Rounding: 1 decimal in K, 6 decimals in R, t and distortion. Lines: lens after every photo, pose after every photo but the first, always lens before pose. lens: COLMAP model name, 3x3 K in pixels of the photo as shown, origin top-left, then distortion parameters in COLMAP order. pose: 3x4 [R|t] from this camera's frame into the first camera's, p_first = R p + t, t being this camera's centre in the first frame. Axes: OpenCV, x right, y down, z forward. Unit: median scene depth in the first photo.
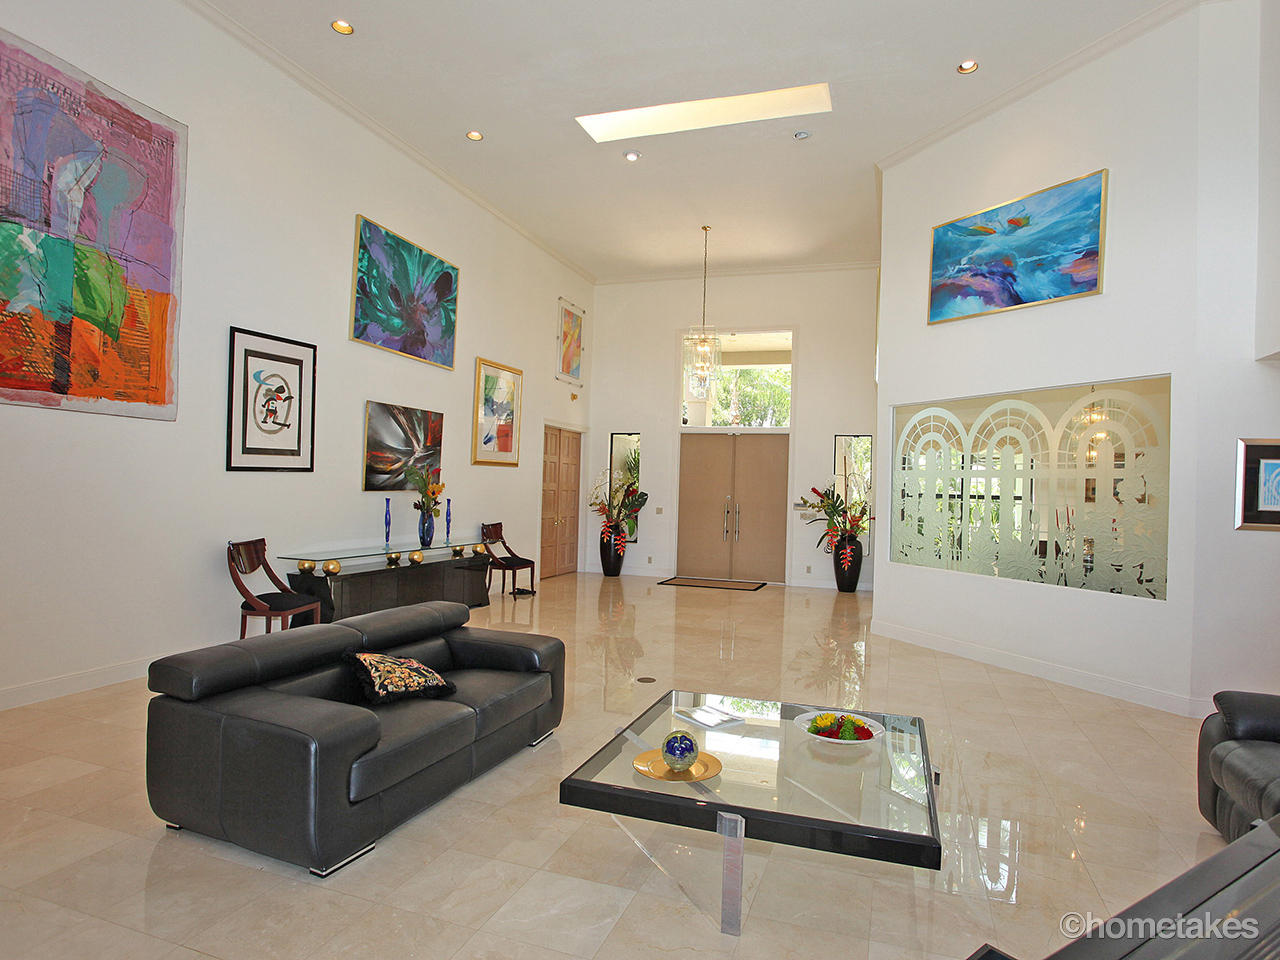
lens RADIAL K [[711.6, 0, 640.0], [0, 711.6, 480.0], [0, 0, 1]] dist [-0.003128, -0.000154]
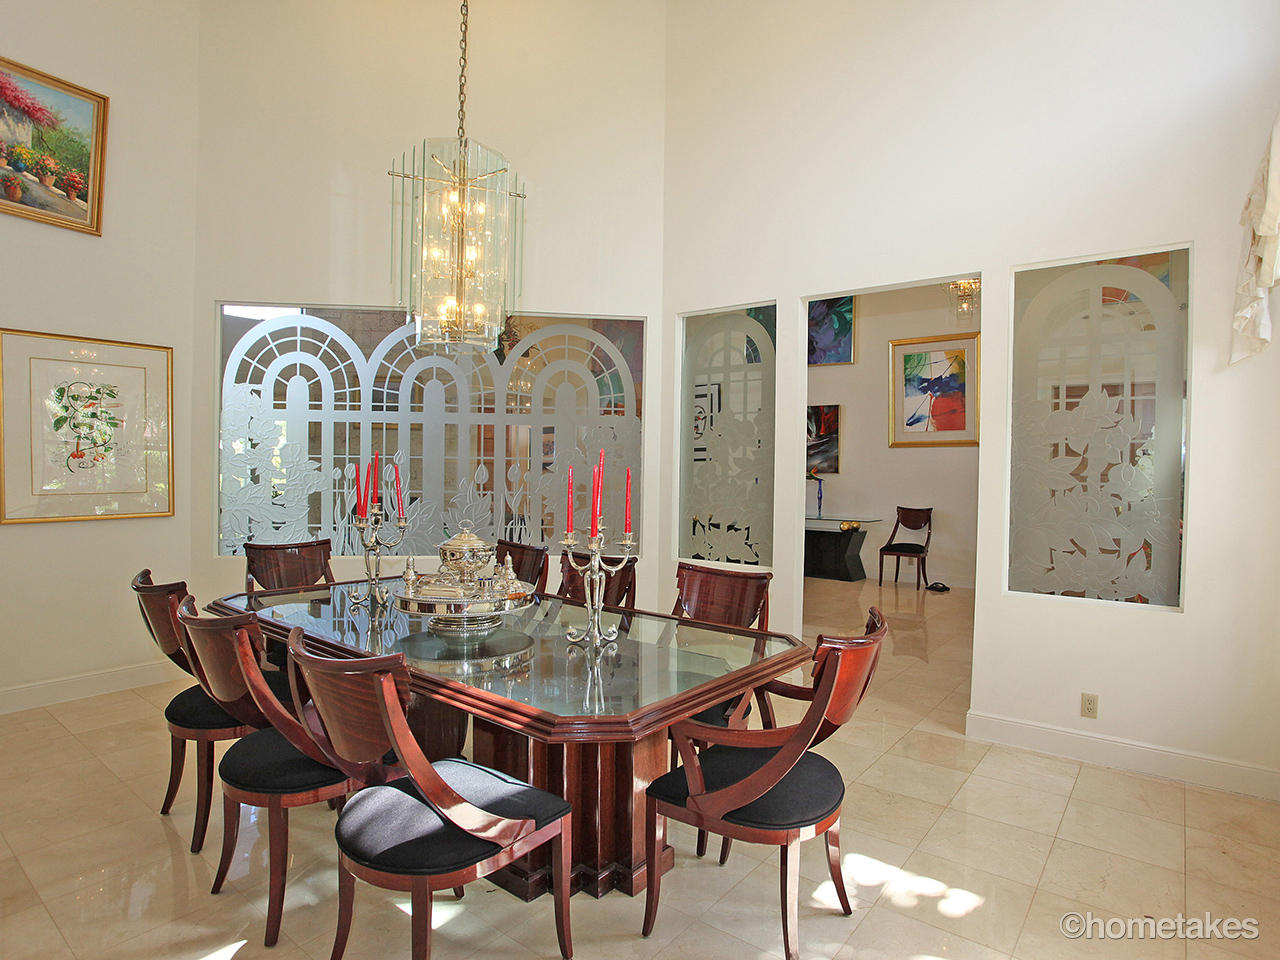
lens RADIAL K [[711.6, 0, 640.0], [0, 711.6, 480.0], [0, 0, 1]] dist [-0.003128, -0.000154]
pose [[-0.313411, 0.003510, -0.949611, 0.893773], [0.000848, 0.999994, 0.003416, 0.022403], [0.949617, 0.000265, -0.313412, 1.037081]]
